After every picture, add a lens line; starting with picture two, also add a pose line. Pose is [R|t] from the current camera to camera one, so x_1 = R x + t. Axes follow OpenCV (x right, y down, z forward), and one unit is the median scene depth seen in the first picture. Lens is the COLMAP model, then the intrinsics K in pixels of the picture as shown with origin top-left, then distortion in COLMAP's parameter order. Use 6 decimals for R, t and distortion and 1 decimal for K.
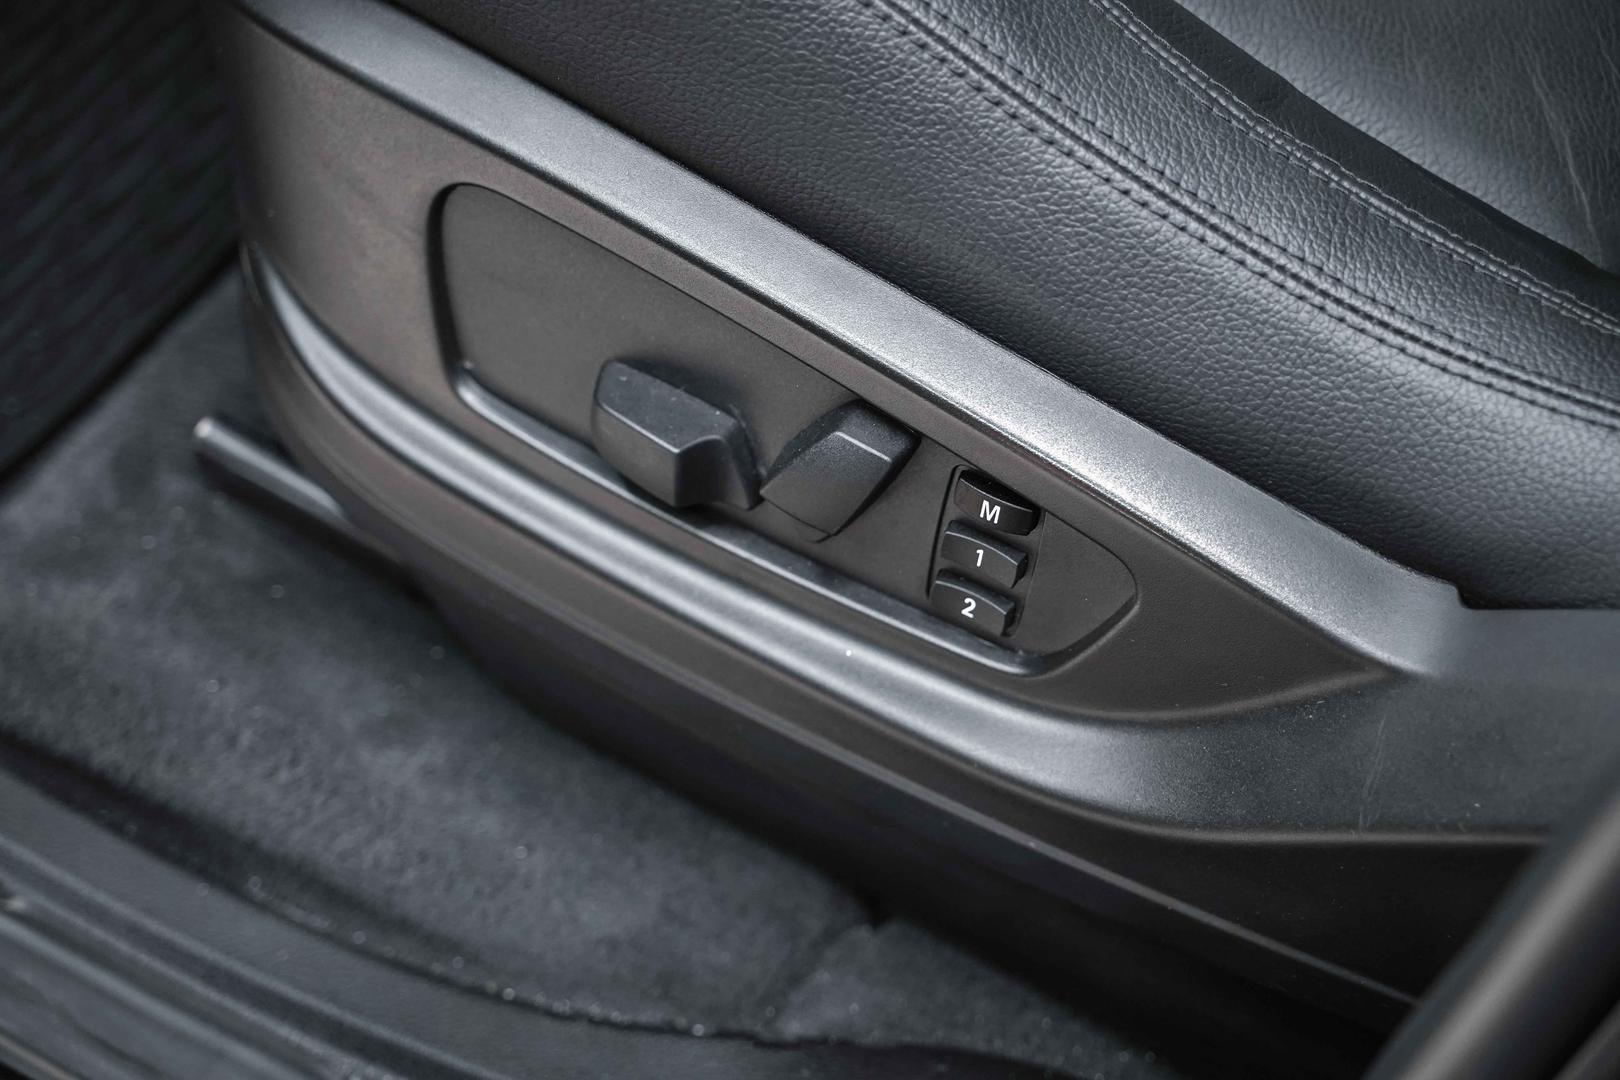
lens RADIAL K [[3055.1, 0, 811.0], [0, 3055.1, 542.0], [0, 0, 1]] dist [0.037263, 0.000000]
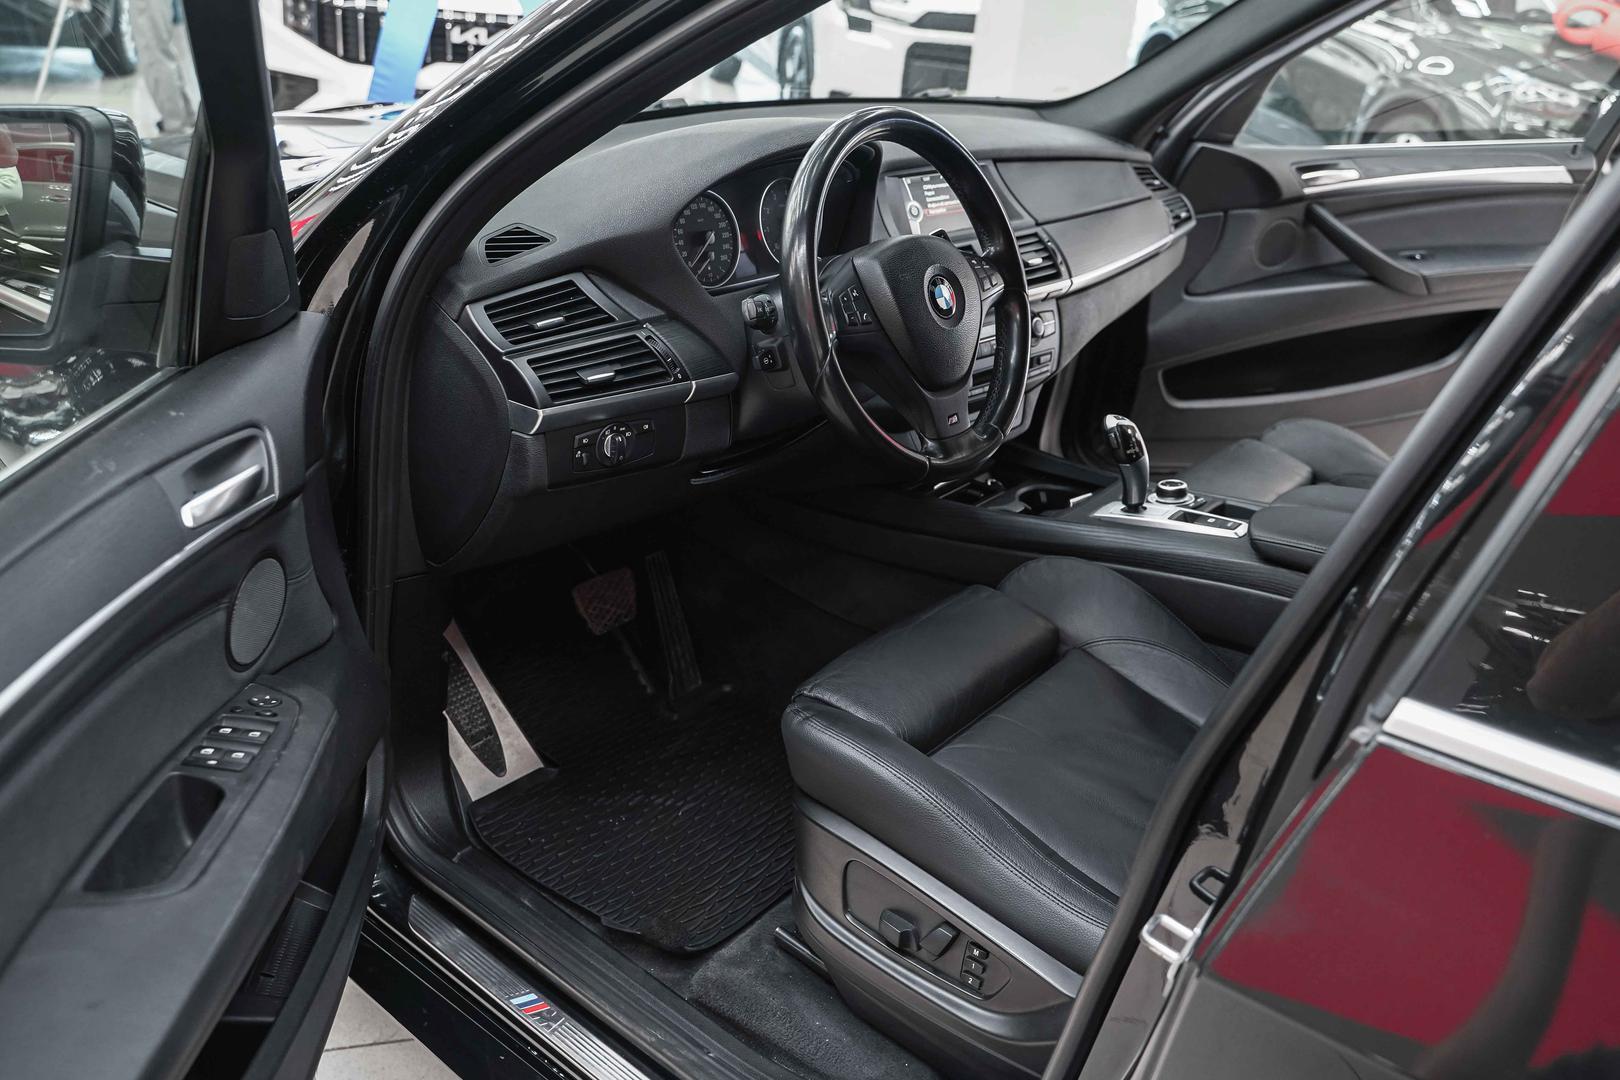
lens RADIAL K [[1331.5, 0, 818.4], [0, 1331.5, 538.0], [0, 0, 1]] dist [-0.016383, 0.003382]
pose [[0.986314, 0.057569, -0.154501, 0.088586], [-0.118781, 0.897991, -0.423678, 0.251764], [0.114350, 0.436231, 0.892539, -0.769456]]
